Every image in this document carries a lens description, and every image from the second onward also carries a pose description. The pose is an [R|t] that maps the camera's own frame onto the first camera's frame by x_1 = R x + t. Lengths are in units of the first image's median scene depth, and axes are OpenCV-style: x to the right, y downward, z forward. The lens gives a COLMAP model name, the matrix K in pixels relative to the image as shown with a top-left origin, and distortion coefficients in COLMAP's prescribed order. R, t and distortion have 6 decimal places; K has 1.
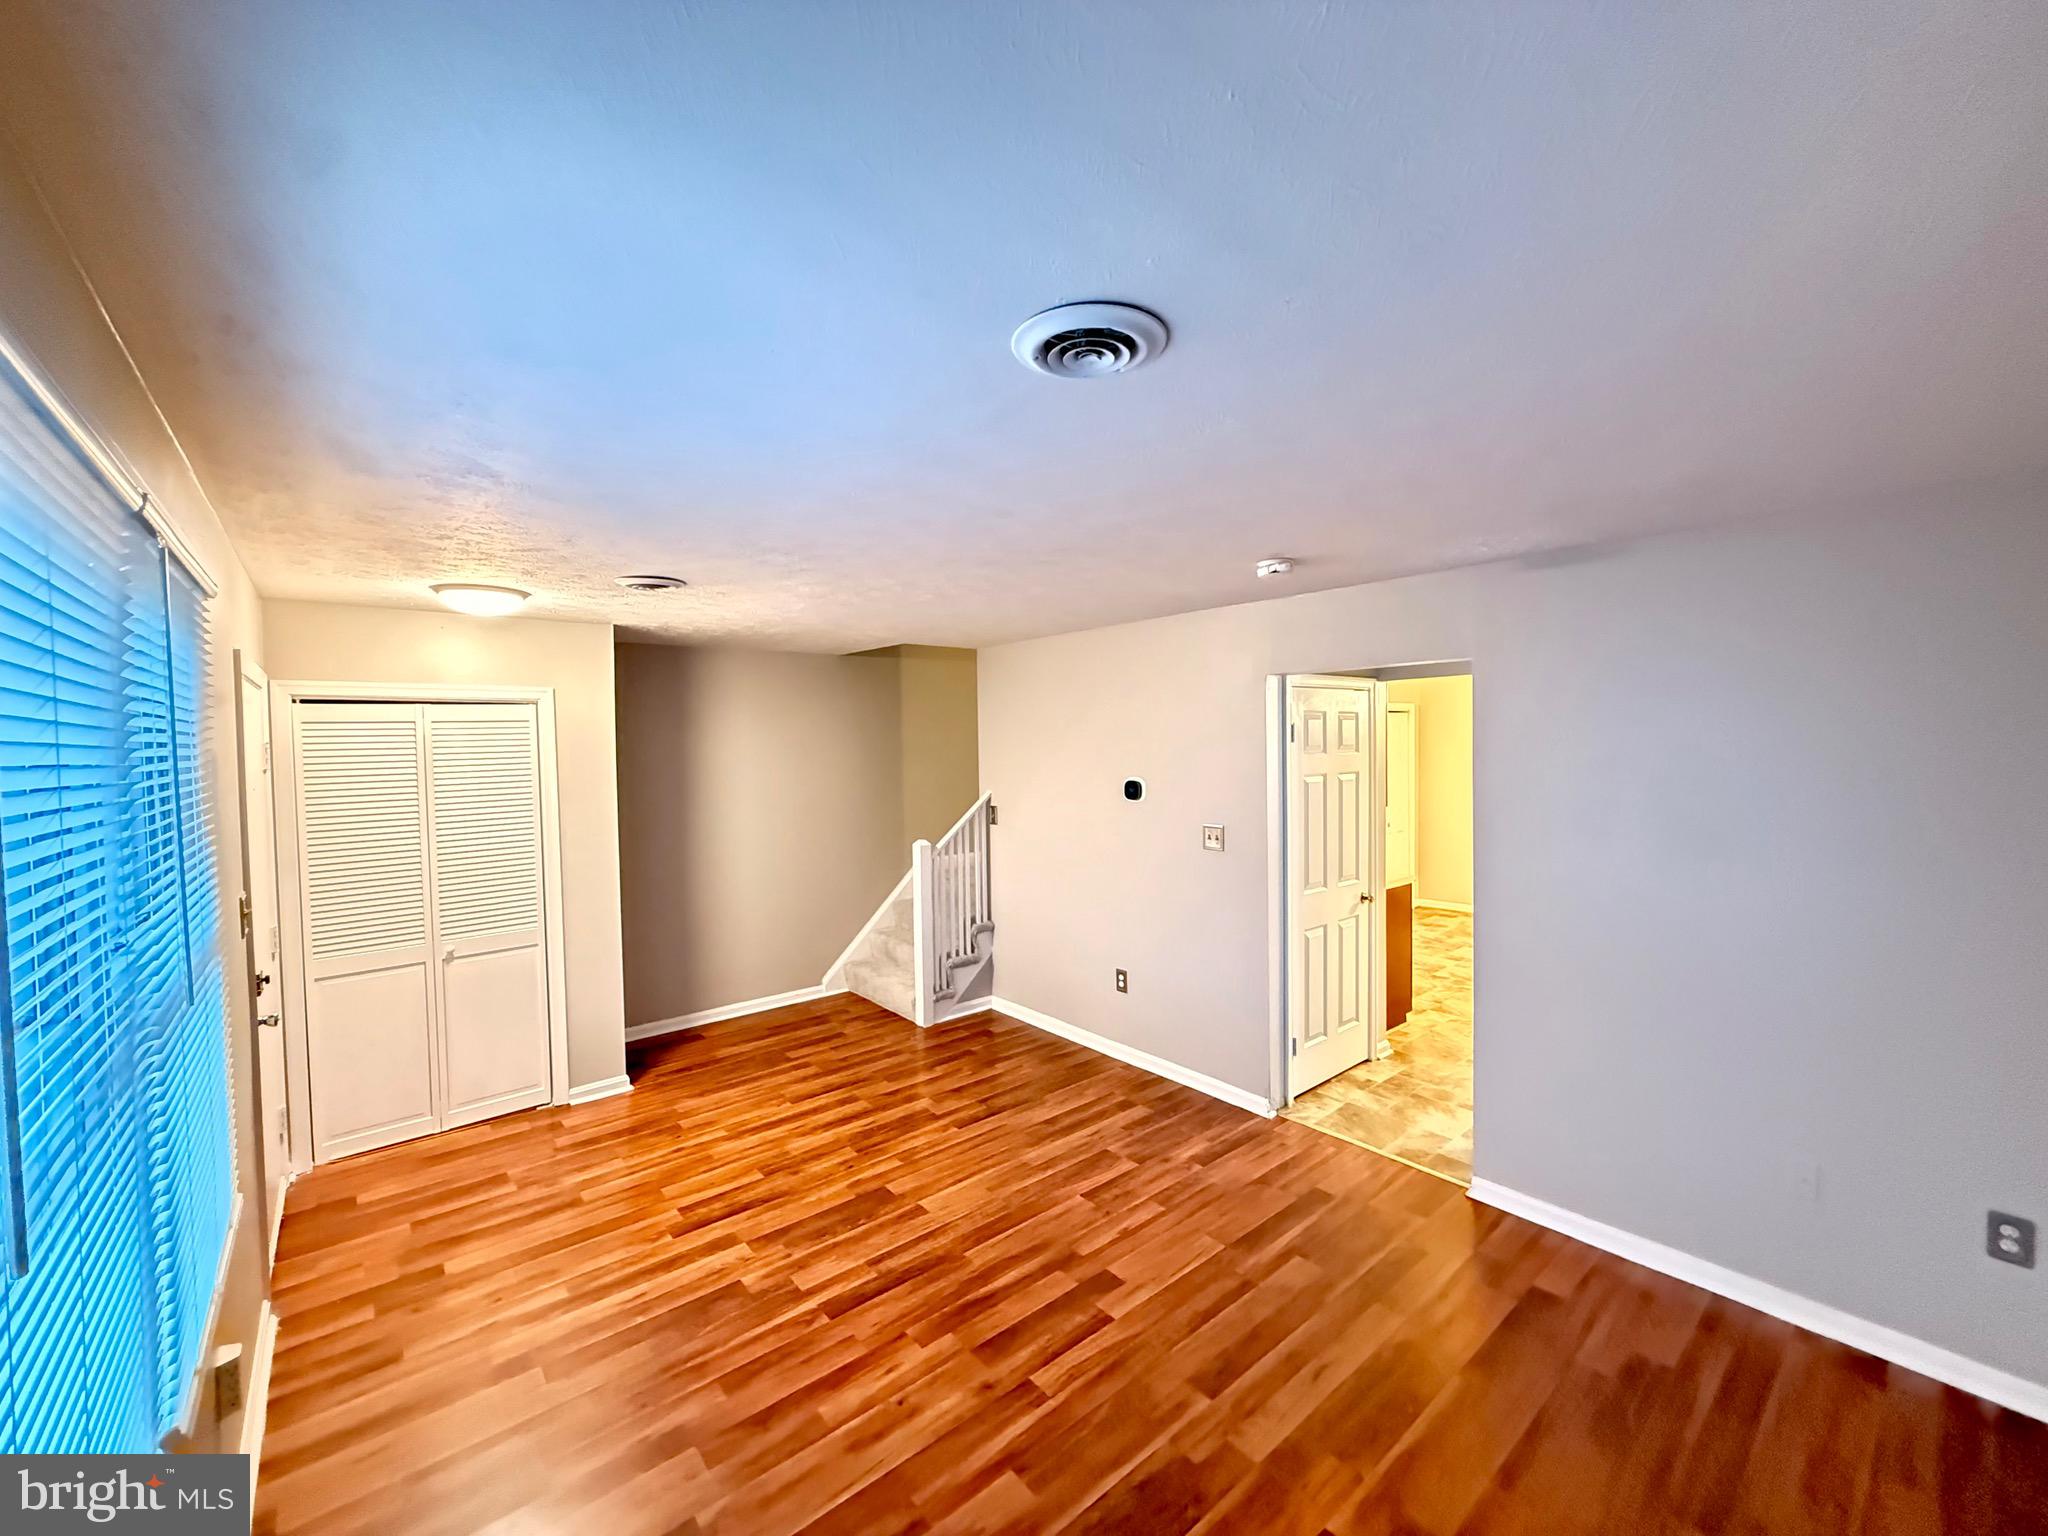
lens RADIAL K [[813.9, 0, 1010.2], [0, 813.9, 778.6], [0, 0, 1]] dist [0.000662, 0.000228]
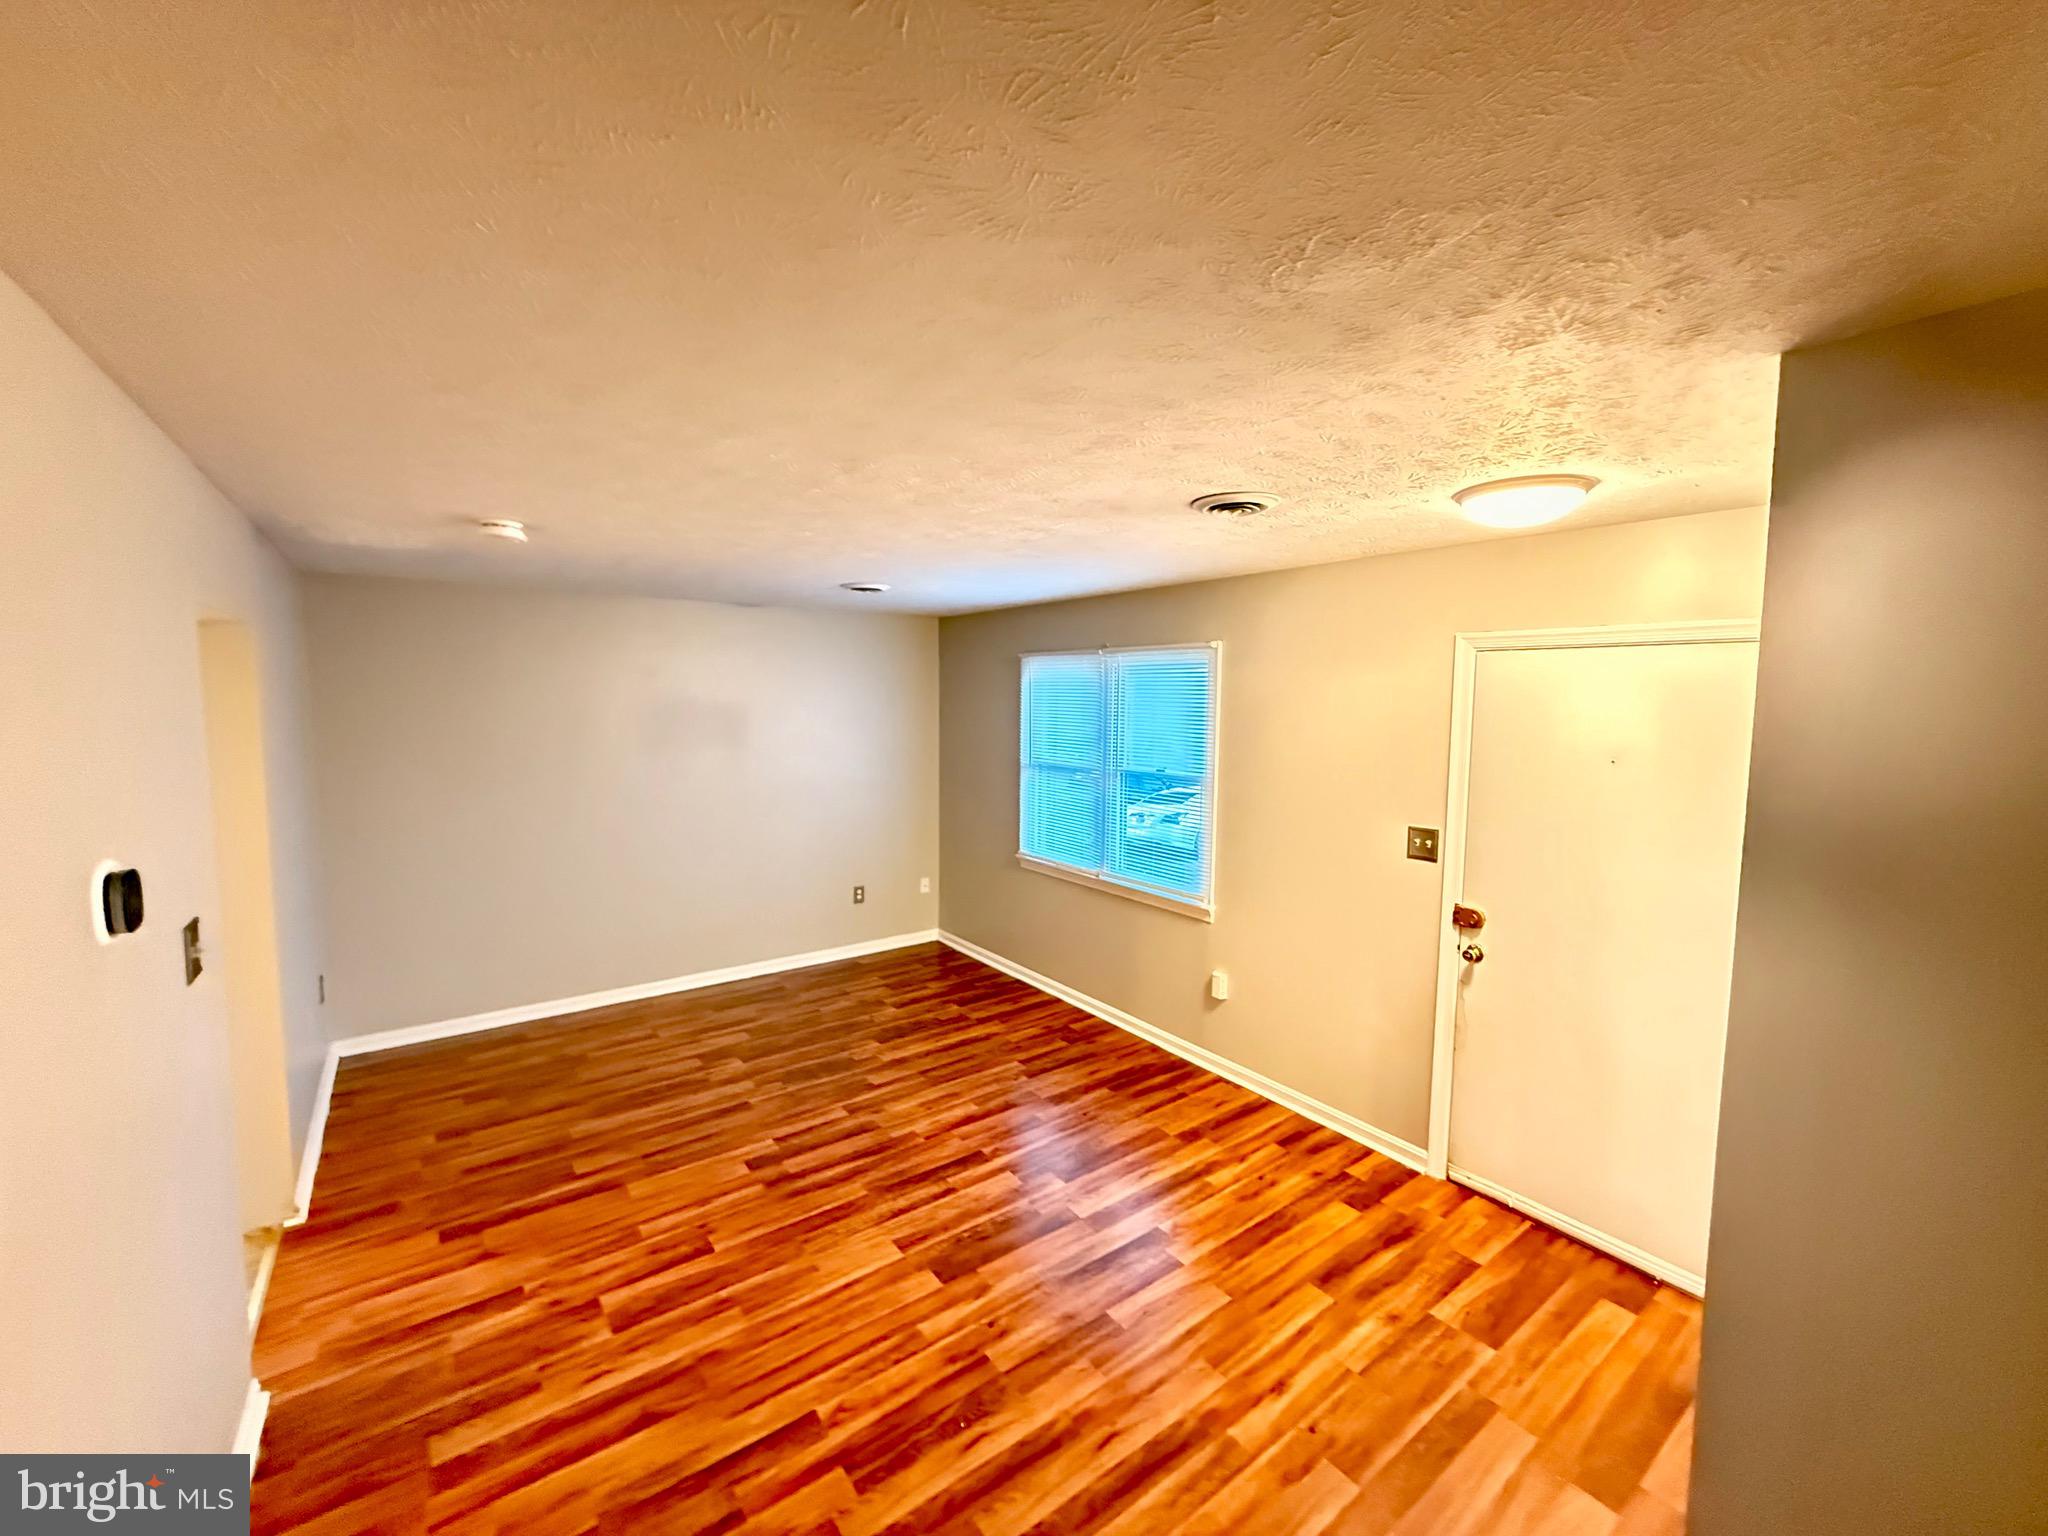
lens RADIAL K [[813.9, 0, 1015.2], [0, 813.9, 772.7], [0, 0, 1]] dist [0.000662, 0.000228]
pose [[-0.998661, 0.001197, 0.051726, -0.338289], [0.008386, 0.990256, 0.139003, -0.123738], [-0.051056, 0.139250, -0.988940, 2.172193]]
